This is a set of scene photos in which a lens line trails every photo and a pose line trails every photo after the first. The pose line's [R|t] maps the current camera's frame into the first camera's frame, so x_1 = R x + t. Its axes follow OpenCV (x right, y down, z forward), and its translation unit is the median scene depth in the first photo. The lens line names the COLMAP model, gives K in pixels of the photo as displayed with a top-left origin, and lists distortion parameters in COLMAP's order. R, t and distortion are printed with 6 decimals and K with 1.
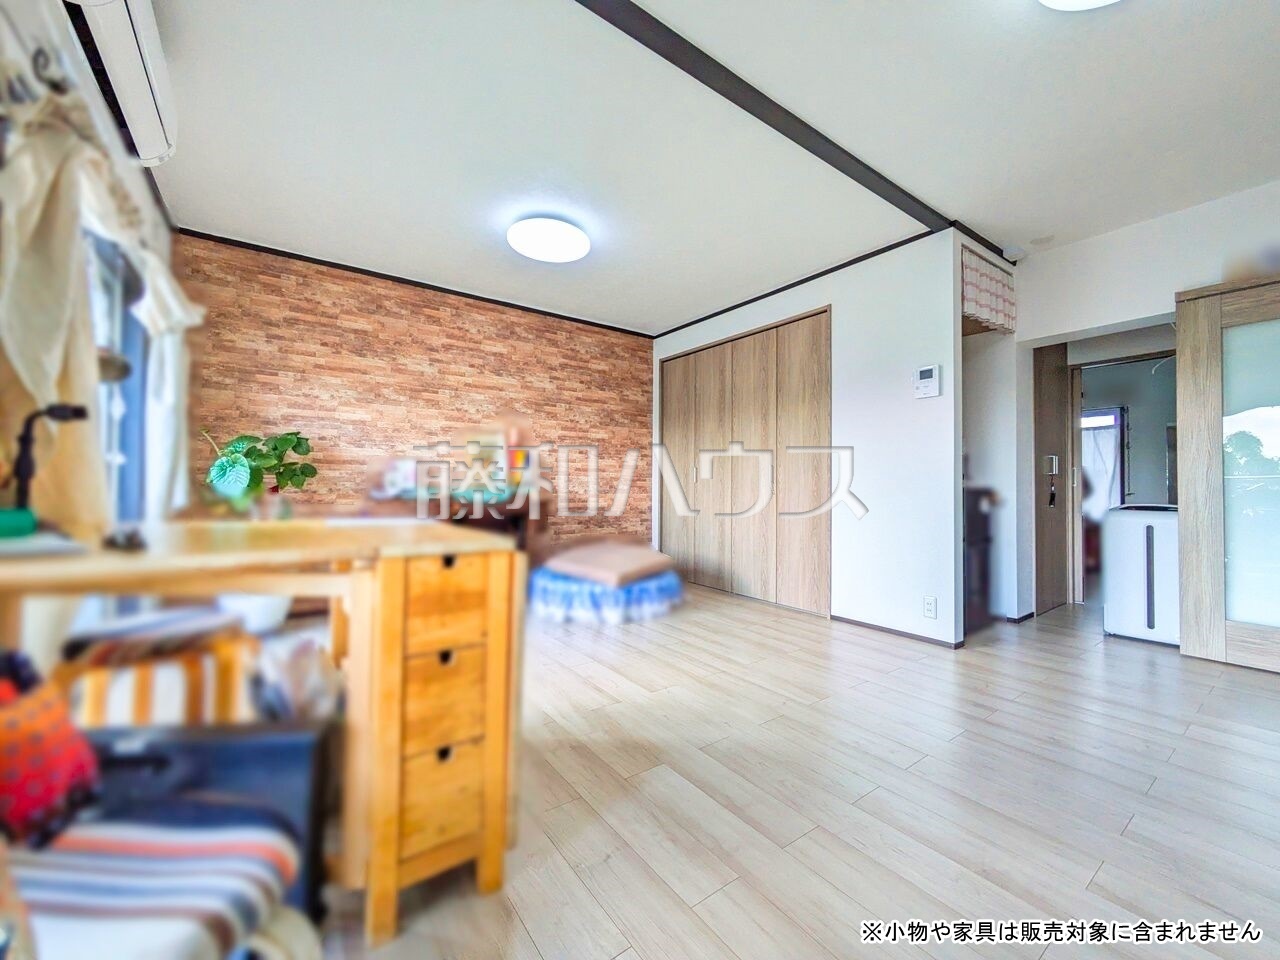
lens RADIAL K [[505.2, 0, 650.1], [0, 505.2, 483.7], [0, 0, 1]] dist [-0.000438, 0.000024]
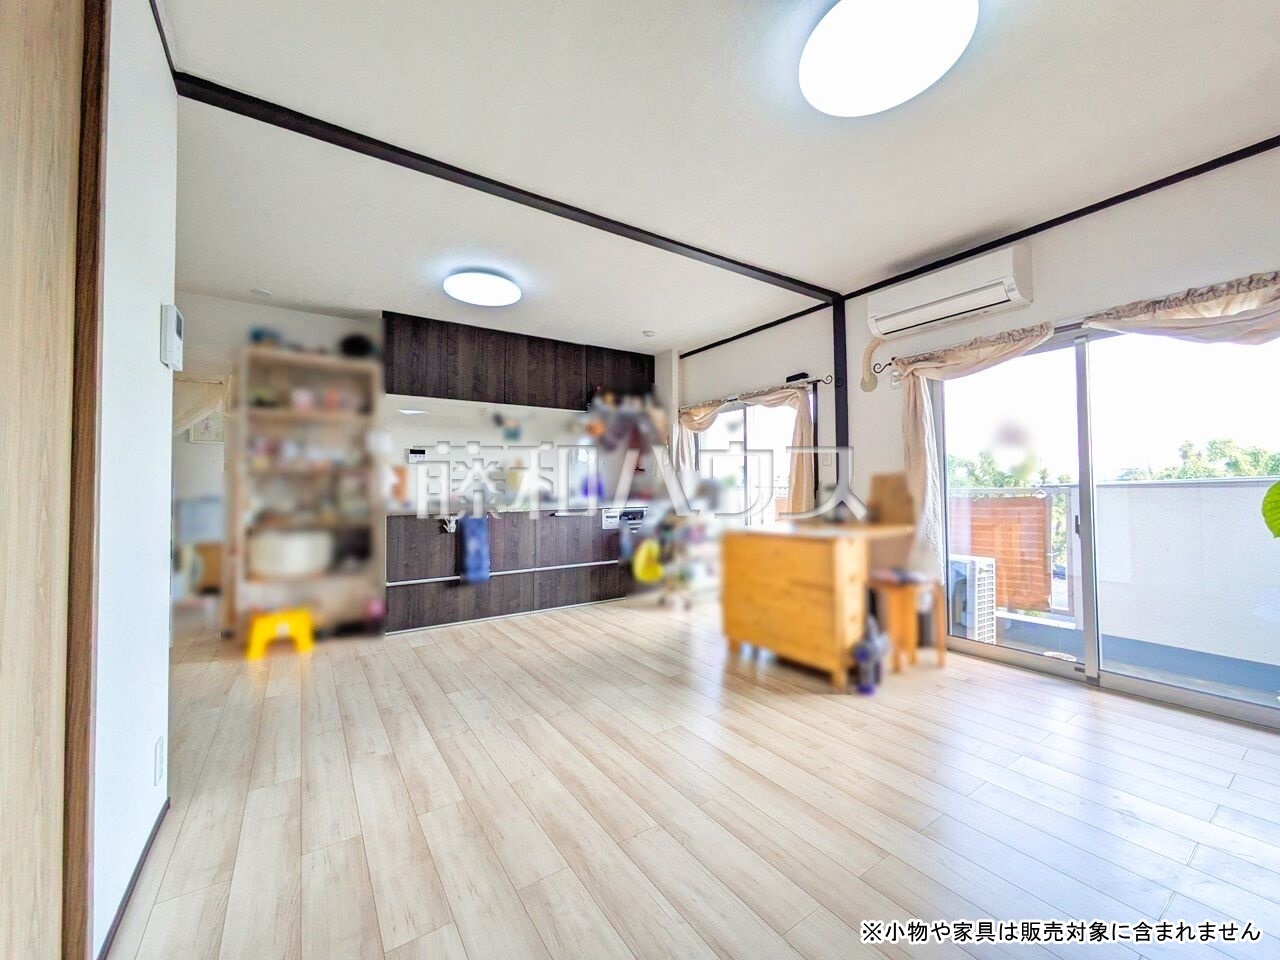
lens RADIAL K [[505.2, 0, 645.6], [0, 505.2, 479.4], [0, 0, 1]] dist [-0.000438, 0.000024]
pose [[-0.999115, 0.003656, 0.041895, 0.021736], [0.002637, 0.999700, -0.024350, -0.043918], [-0.041971, -0.024218, -0.998825, 1.755358]]
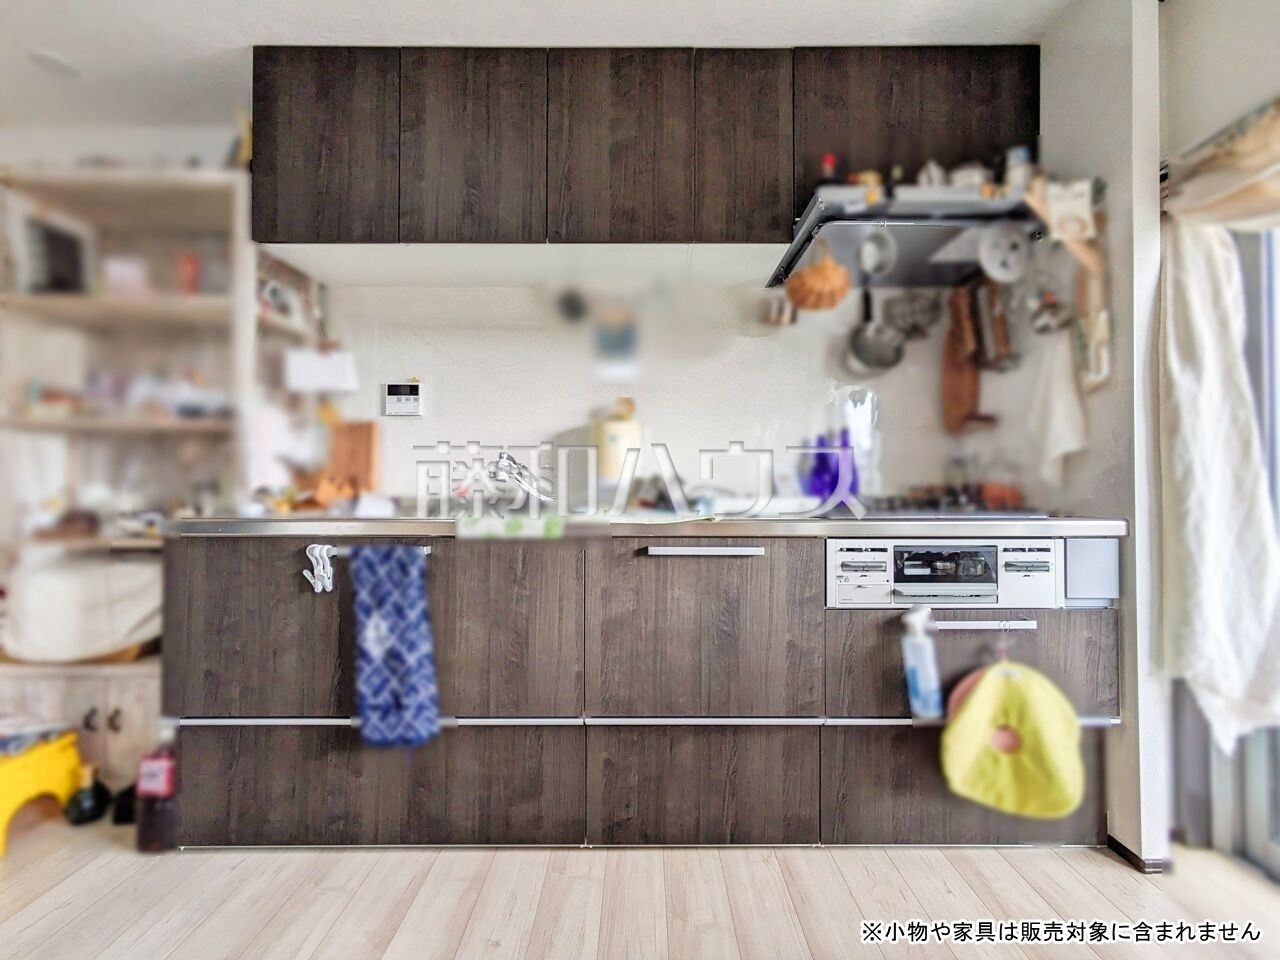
lens RADIAL K [[505.2, 0, 643.4], [0, 505.2, 478.6], [0, 0, 1]] dist [-0.000438, 0.000024]
pose [[-0.806074, 0.002561, 0.591809, 0.096175], [-0.009931, 0.999791, -0.017852, -0.033443], [-0.591731, -0.020267, -0.805880, 0.488192]]
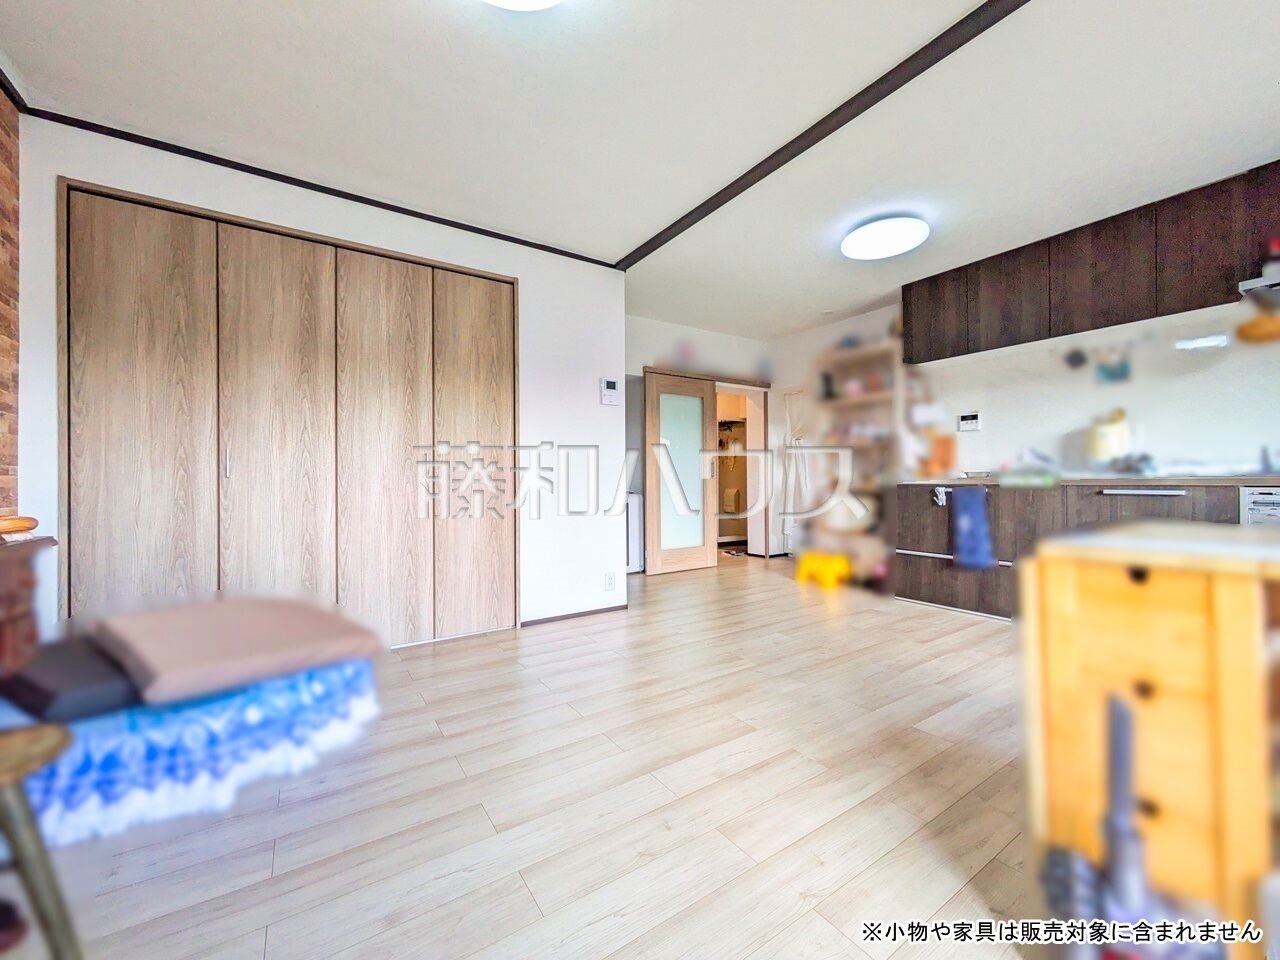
lens RADIAL K [[505.2, 0, 645.2], [0, 505.2, 477.7], [0, 0, 1]] dist [-0.000438, 0.000024]
pose [[0.046626, -0.003048, 0.998908, -0.729168], [0.001531, 0.999994, 0.002979, -0.003780], [-0.998911, 0.001390, 0.046630, 0.998077]]
